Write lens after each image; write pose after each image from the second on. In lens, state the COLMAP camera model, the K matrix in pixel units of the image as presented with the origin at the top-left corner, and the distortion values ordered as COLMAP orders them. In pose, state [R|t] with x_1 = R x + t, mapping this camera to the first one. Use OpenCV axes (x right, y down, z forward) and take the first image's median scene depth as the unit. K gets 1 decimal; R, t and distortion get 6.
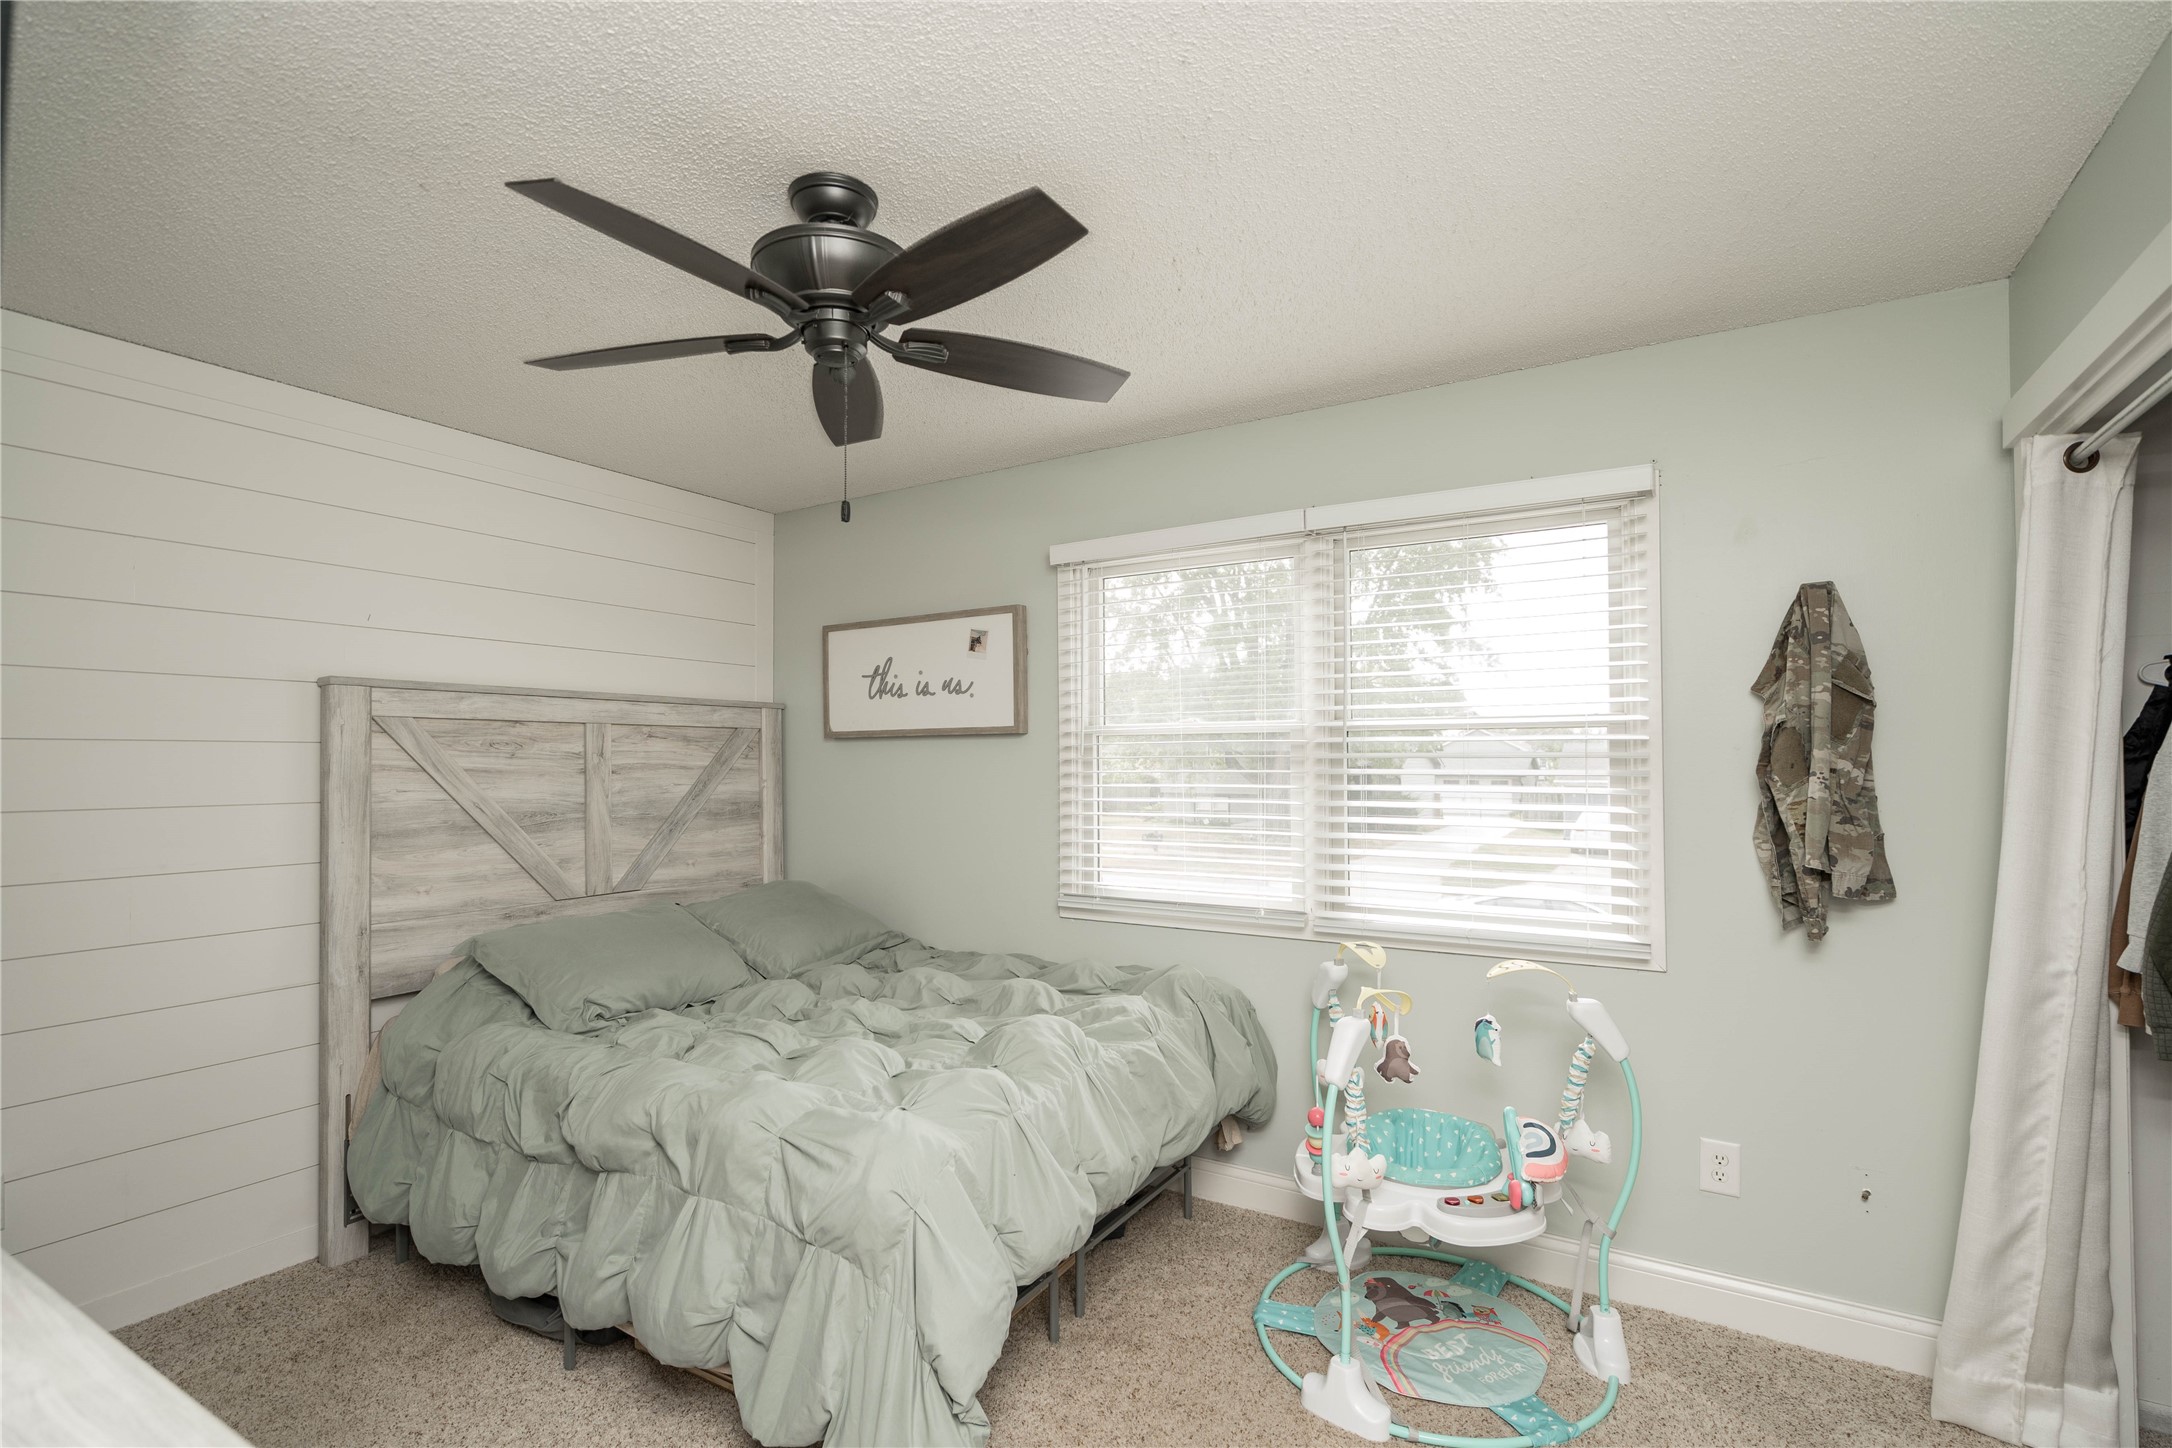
lens RADIAL K [[1004.7, 0, 1092.7], [0, 1004.7, 739.4], [0, 0, 1]] dist [-0.046384, 0.016240]
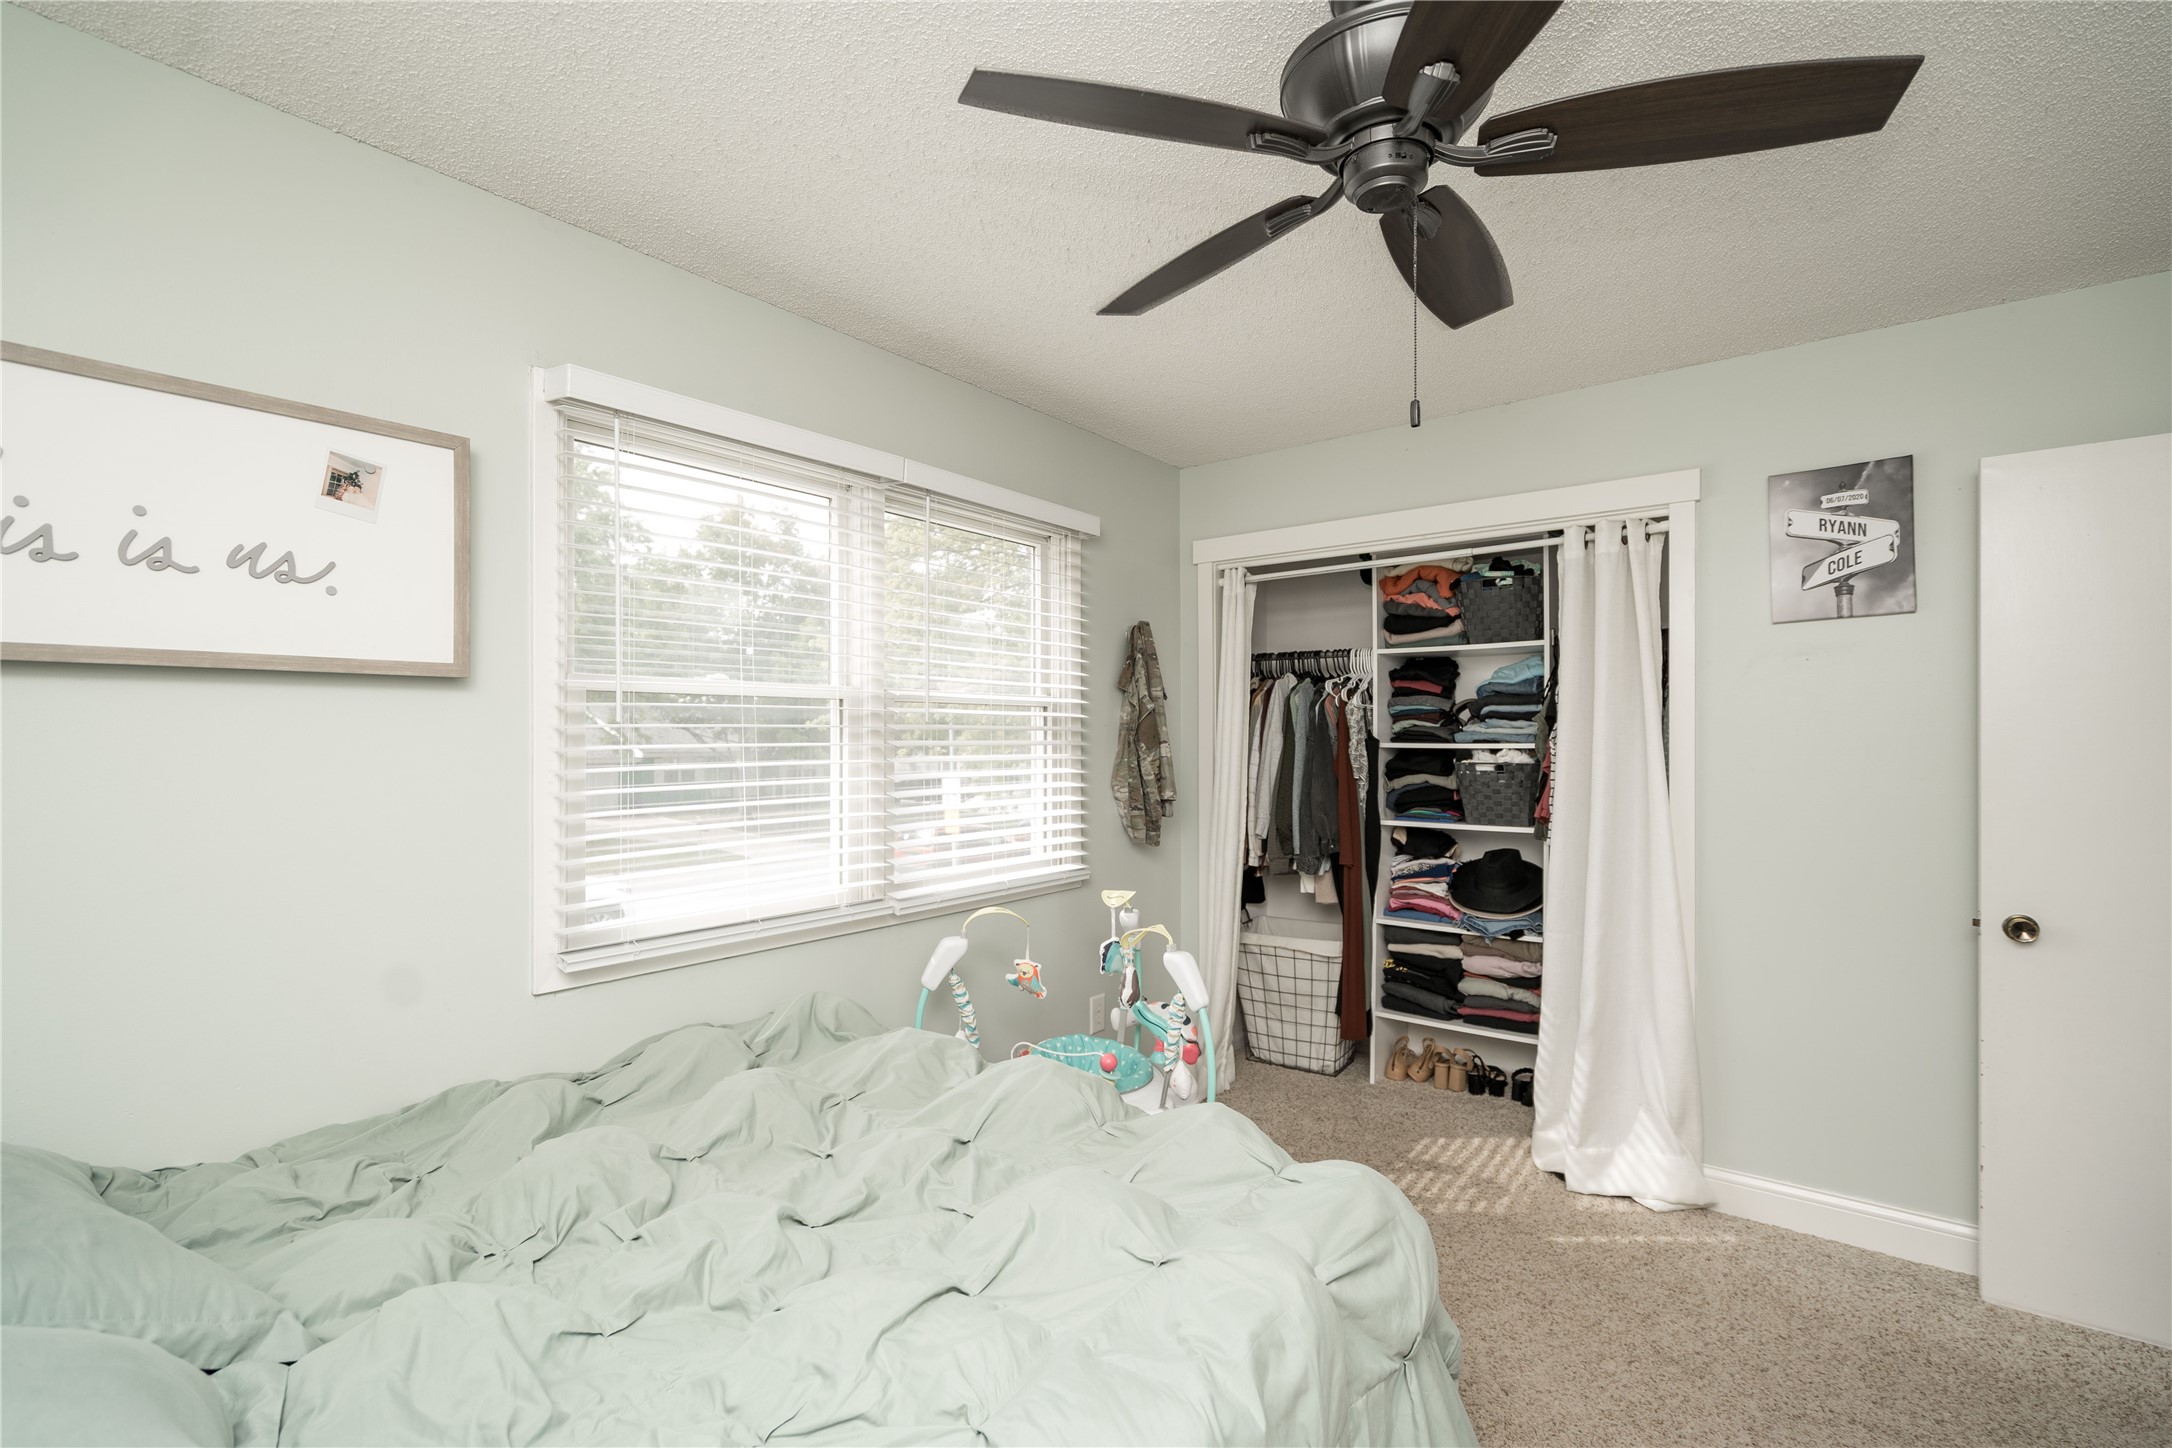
lens RADIAL K [[1004.7, 0, 1092.7], [0, 1004.7, 739.4], [0, 0, 1]] dist [-0.046384, 0.016240]
pose [[0.084515, 0.002356, 0.996419, -0.566304], [-0.018543, 0.999828, -0.000791, 0.020554], [-0.996250, -0.018410, 0.084544, 0.614414]]
